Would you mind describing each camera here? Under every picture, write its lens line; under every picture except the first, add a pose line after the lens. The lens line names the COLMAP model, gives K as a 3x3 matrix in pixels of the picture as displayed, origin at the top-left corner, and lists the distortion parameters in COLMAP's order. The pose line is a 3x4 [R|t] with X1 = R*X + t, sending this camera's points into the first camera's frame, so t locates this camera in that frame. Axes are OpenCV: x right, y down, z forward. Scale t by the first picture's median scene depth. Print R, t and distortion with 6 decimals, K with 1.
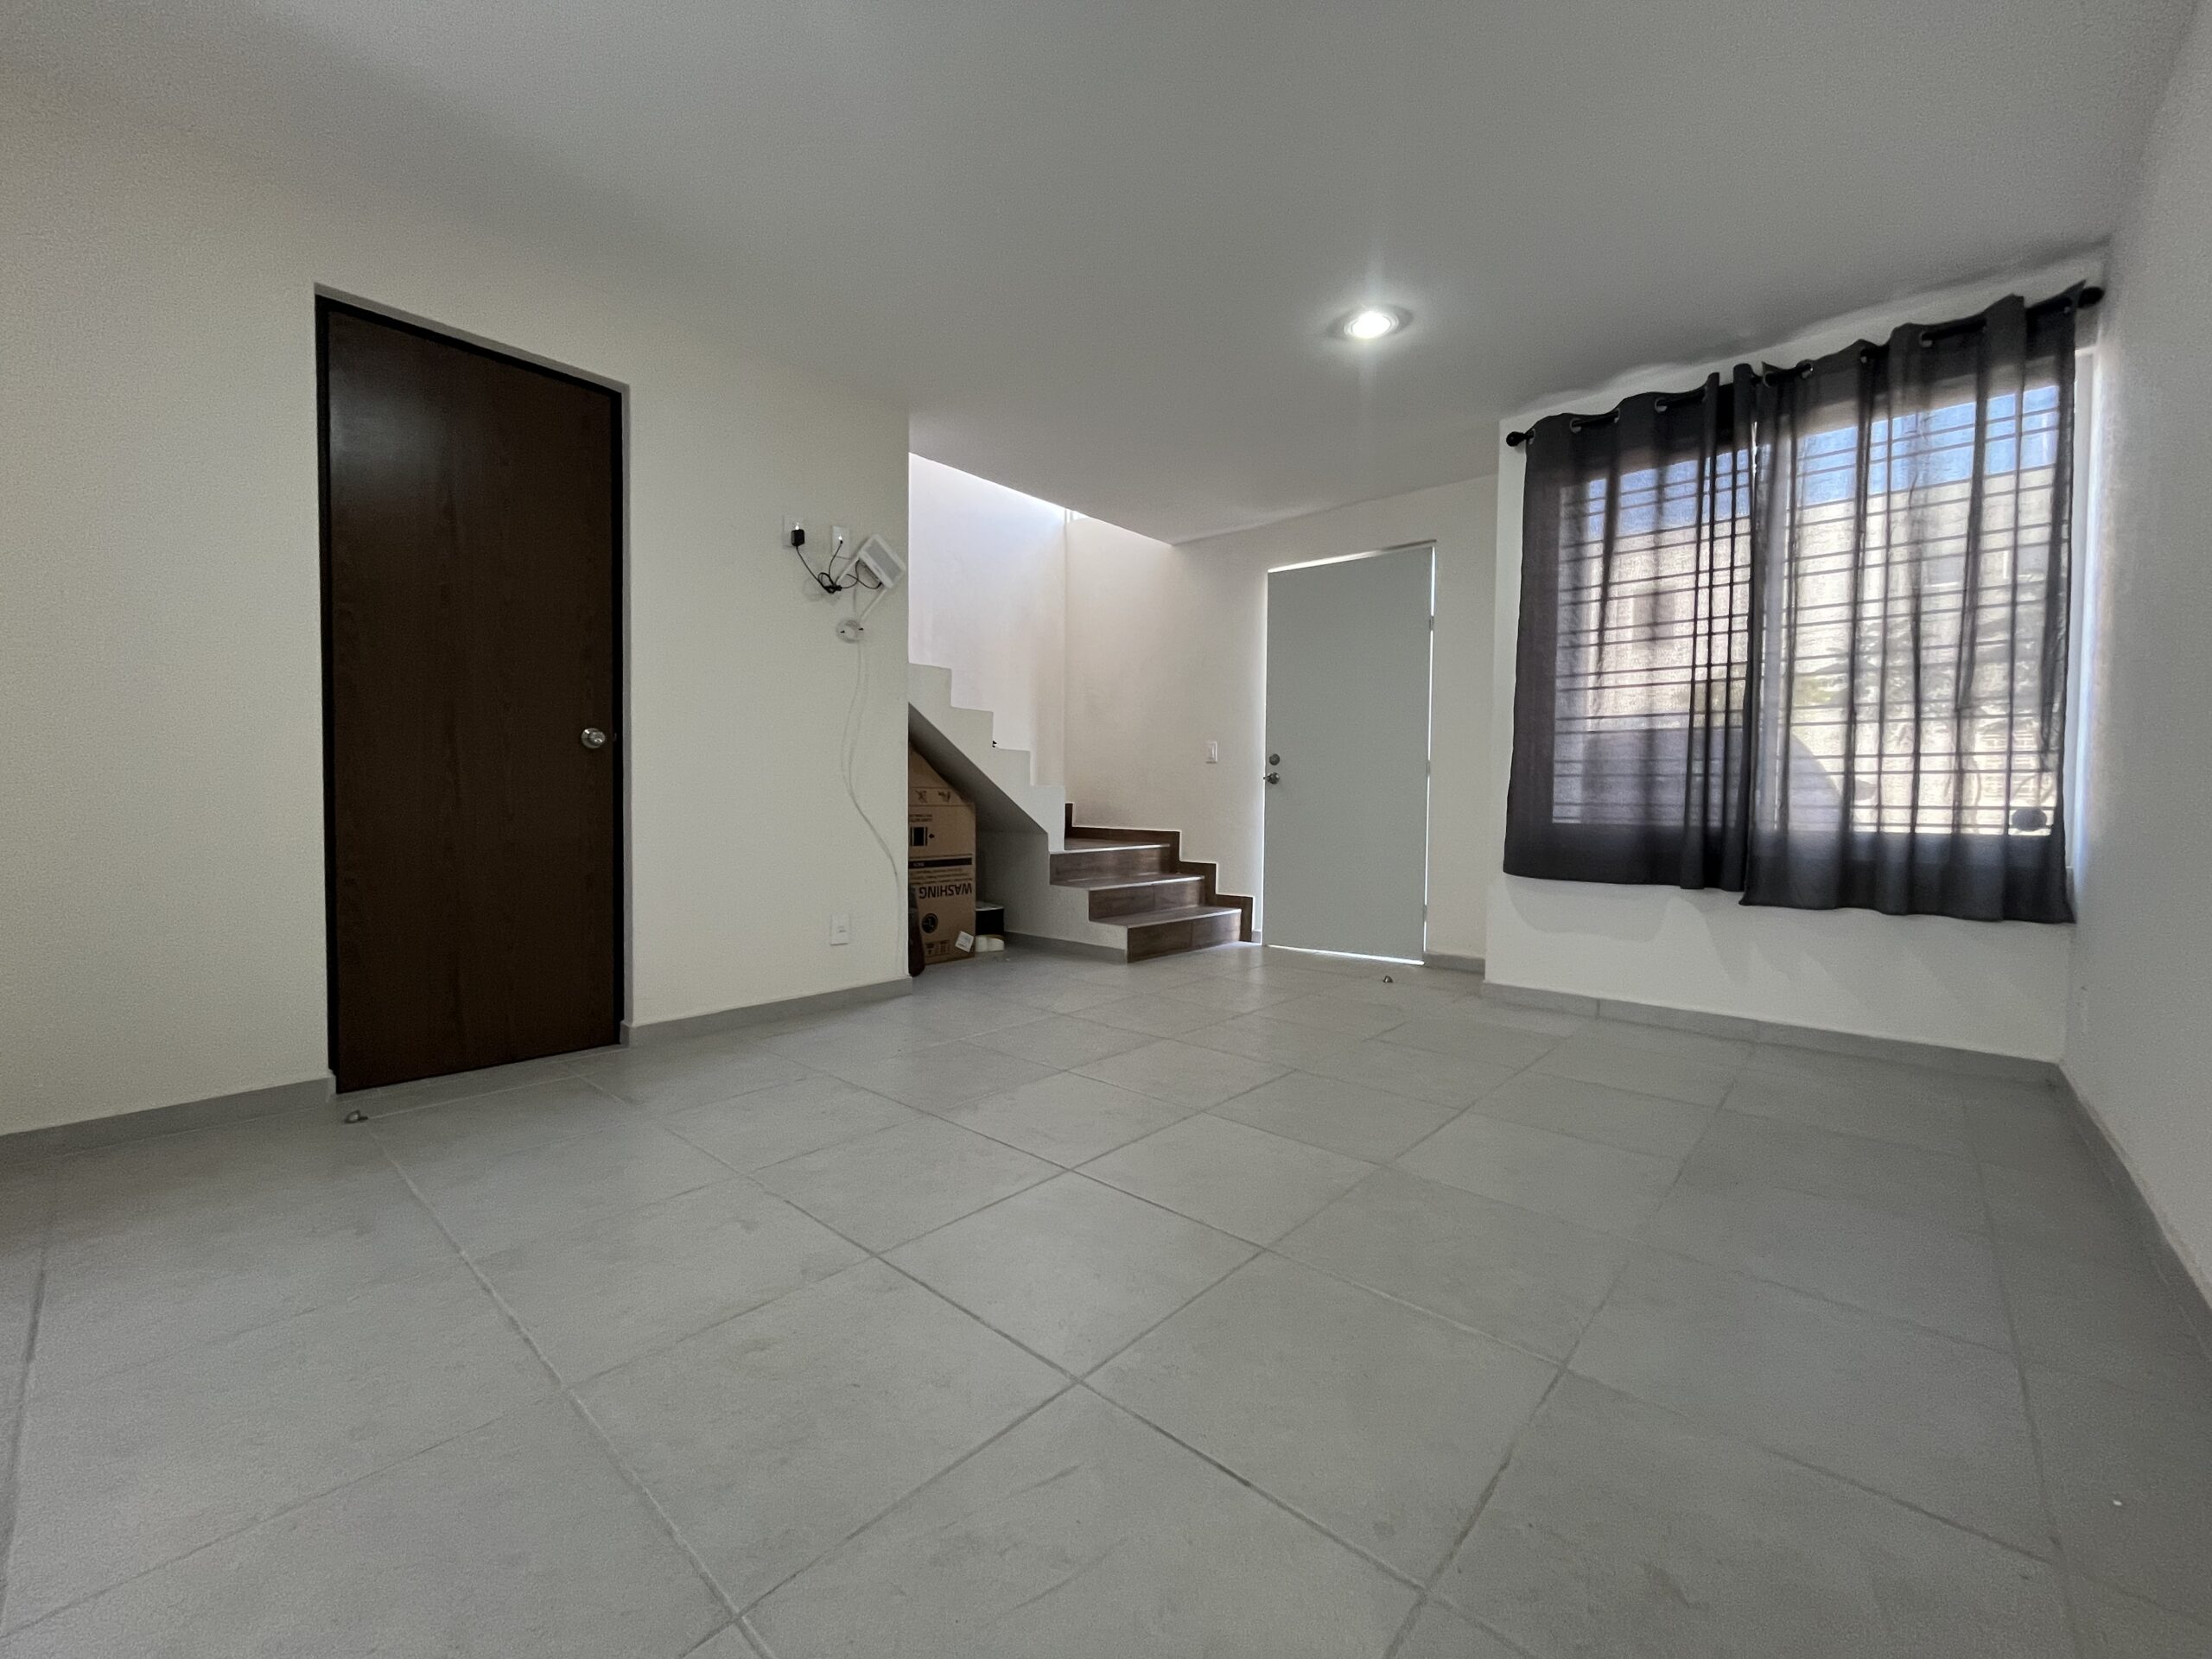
lens RADIAL K [[894.9, 0, 1097.8], [0, 894.9, 824.6], [0, 0, 1]] dist [-0.001600, -0.000030]
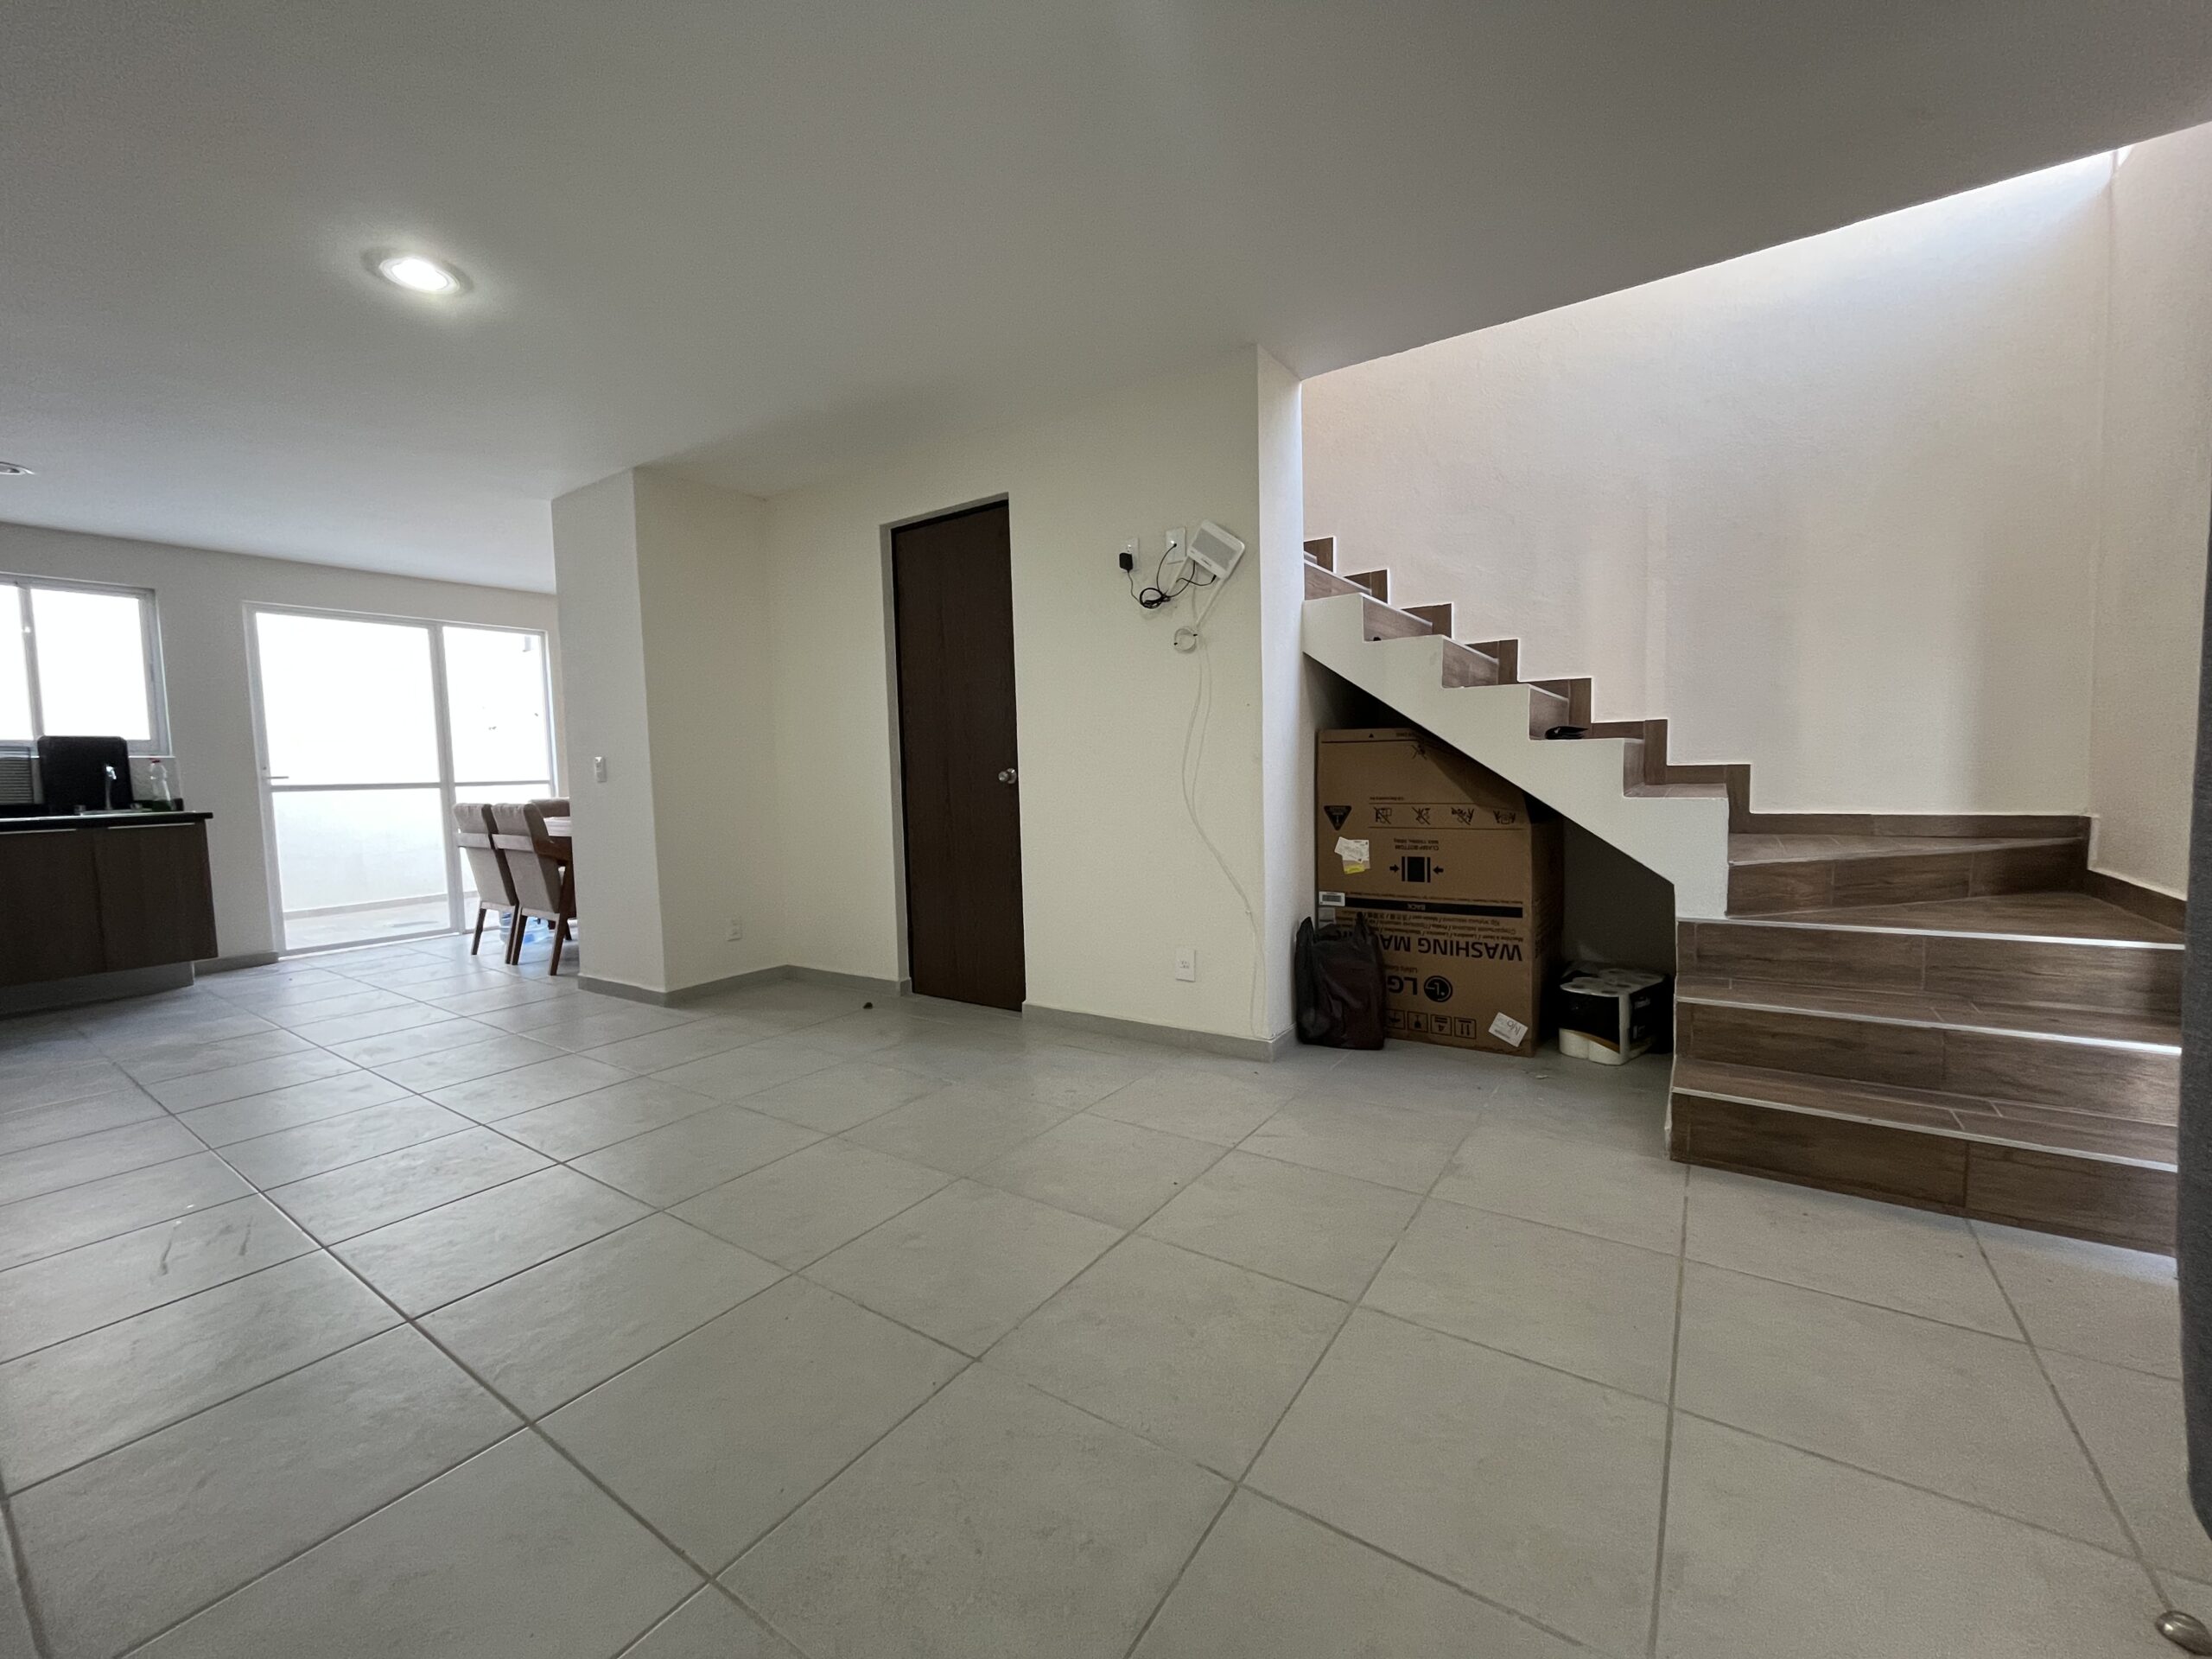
lens RADIAL K [[894.9, 0, 1097.8], [0, 894.9, 824.6], [0, 0, 1]] dist [-0.001600, -0.000030]
pose [[0.134175, 0.053662, -0.989504, 0.608627], [-0.000361, 0.998535, 0.054103, -0.078100], [0.990958, -0.006902, 0.133998, 0.777051]]
